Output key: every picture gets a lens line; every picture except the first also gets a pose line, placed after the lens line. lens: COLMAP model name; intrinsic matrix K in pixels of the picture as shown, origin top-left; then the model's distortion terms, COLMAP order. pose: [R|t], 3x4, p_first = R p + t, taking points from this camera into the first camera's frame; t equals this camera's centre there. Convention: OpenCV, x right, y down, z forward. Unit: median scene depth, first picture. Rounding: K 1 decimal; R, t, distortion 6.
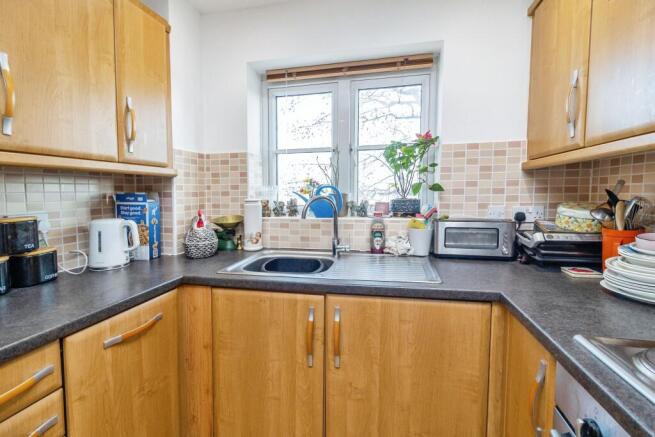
lens RADIAL K [[308.2, 0, 327.3], [0, 308.2, 224.6], [0, 0, 1]] dist [-0.000157, -0.000021]
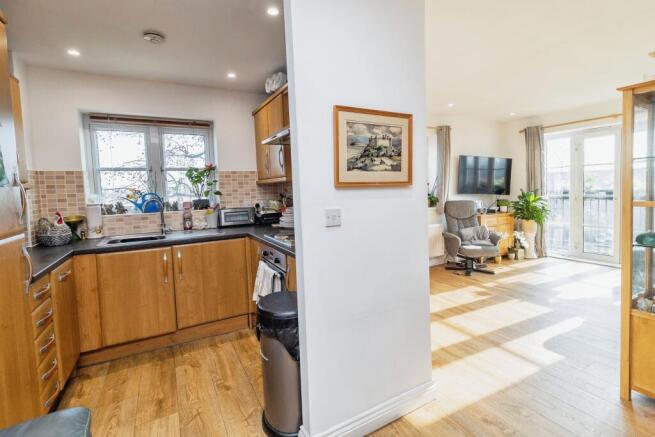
lens RADIAL K [[307.3, 0, 329.2], [0, 307.3, 208.2], [0, 0, 1]] dist [-0.001386, -0.000312]
pose [[0.751739, -0.054821, 0.657178, -0.386488], [0.092382, 0.995466, -0.022634, 0.082036], [-0.652958, 0.077726, 0.753395, -0.887695]]
